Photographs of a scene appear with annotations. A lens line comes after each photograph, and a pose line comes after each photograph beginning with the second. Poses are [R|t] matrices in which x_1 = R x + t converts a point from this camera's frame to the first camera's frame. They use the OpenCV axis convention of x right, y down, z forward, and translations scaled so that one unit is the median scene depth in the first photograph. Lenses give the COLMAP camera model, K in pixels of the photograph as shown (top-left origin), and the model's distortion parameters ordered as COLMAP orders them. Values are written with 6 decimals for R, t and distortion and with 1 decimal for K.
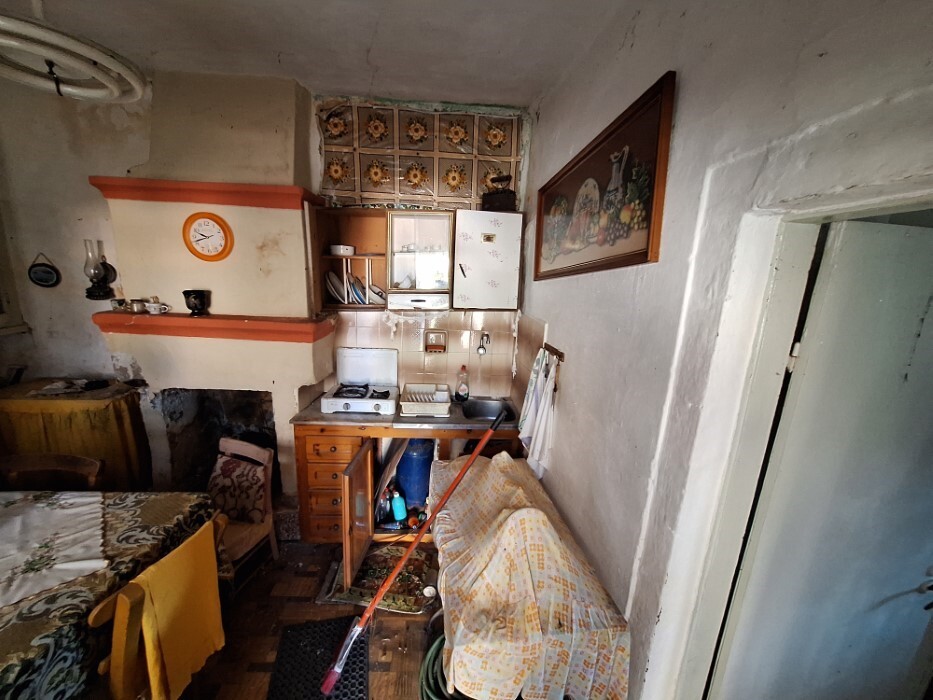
lens RADIAL K [[366.4, 0, 463.0], [0, 366.4, 356.9], [0, 0, 1]] dist [-0.001497, -0.000584]
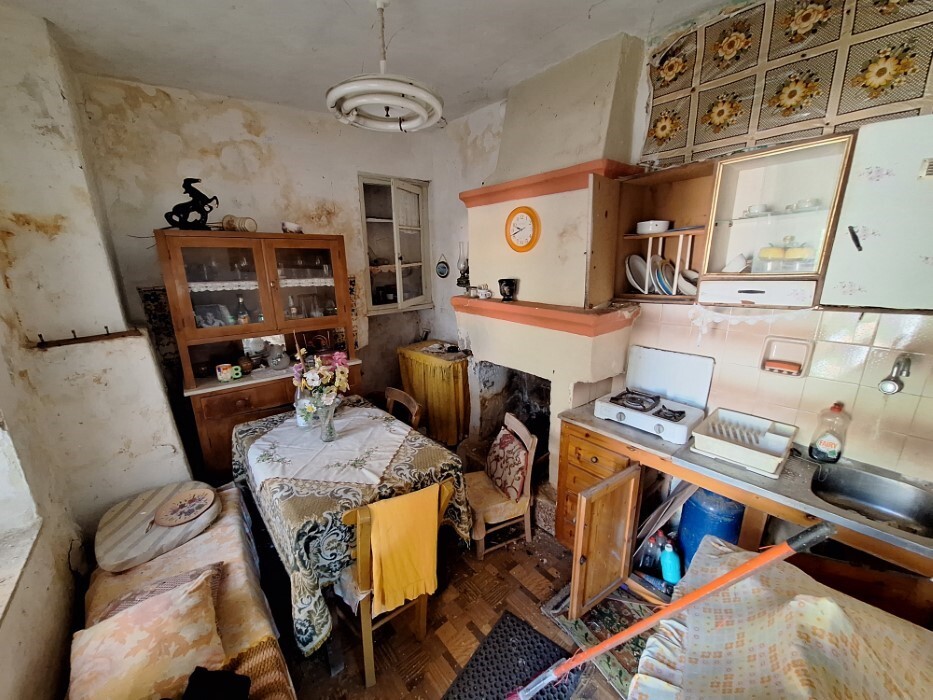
lens RADIAL K [[366.4, 0, 463.0], [0, 366.4, 356.9], [0, 0, 1]] dist [-0.001497, -0.000584]
pose [[0.600751, 0.155186, -0.784229, 0.101501], [-0.132482, 0.986740, 0.093773, -0.030379], [0.788382, 0.047562, 0.613345, 0.194422]]
